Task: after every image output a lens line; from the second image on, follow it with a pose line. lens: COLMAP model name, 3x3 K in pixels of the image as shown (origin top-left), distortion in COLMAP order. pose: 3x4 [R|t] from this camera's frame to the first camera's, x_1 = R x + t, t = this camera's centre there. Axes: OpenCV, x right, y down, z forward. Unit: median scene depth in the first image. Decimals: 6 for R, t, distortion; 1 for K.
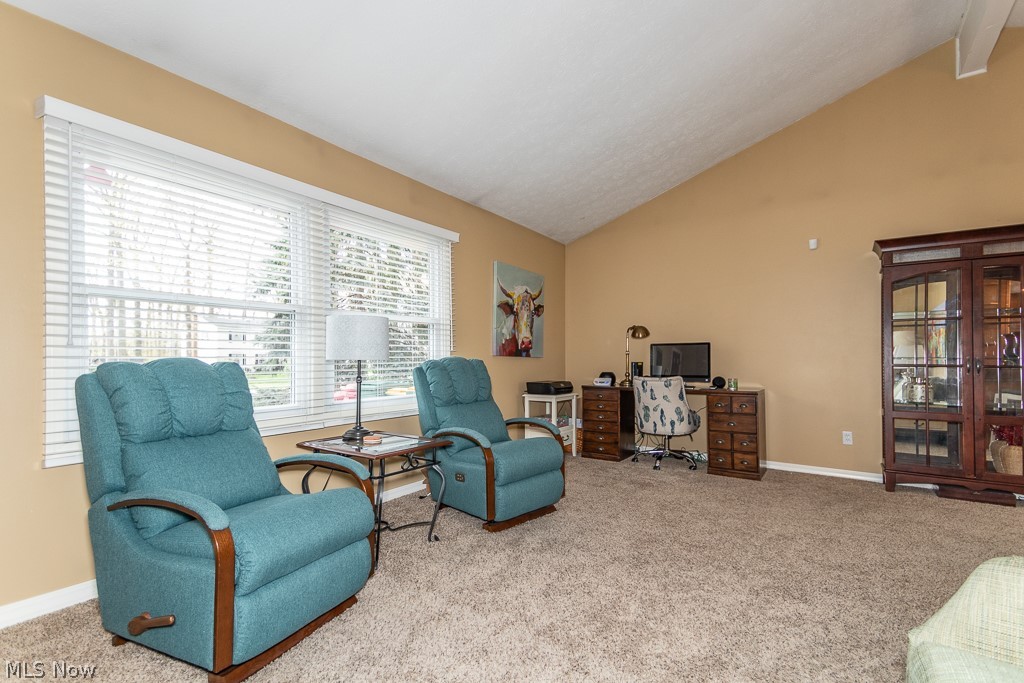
lens RADIAL K [[462.1, 0, 511.7], [0, 462.1, 353.3], [0, 0, 1]] dist [0.040670, -0.000059]
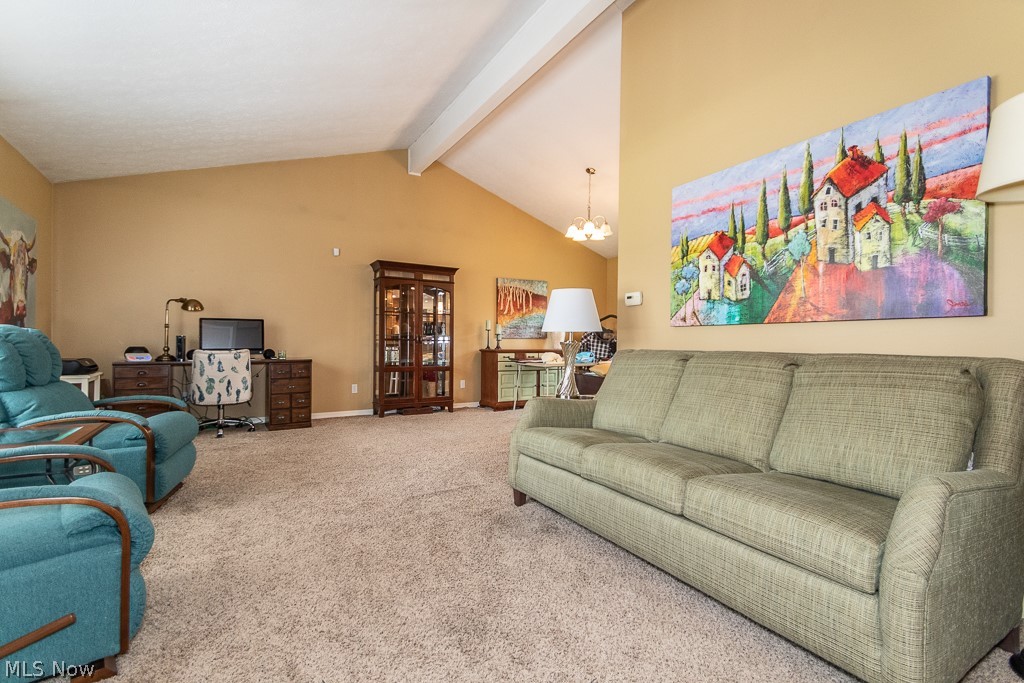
lens RADIAL K [[459.1, 0, 512.0], [0, 459.1, 341.5], [0, 0, 1]] dist [0.000349, -0.000050]
pose [[0.405429, 0.000860, 0.914126, -0.374214], [-0.024674, 0.999646, 0.010002, 0.004827], [-0.913793, -0.026610, 0.405307, -0.023287]]
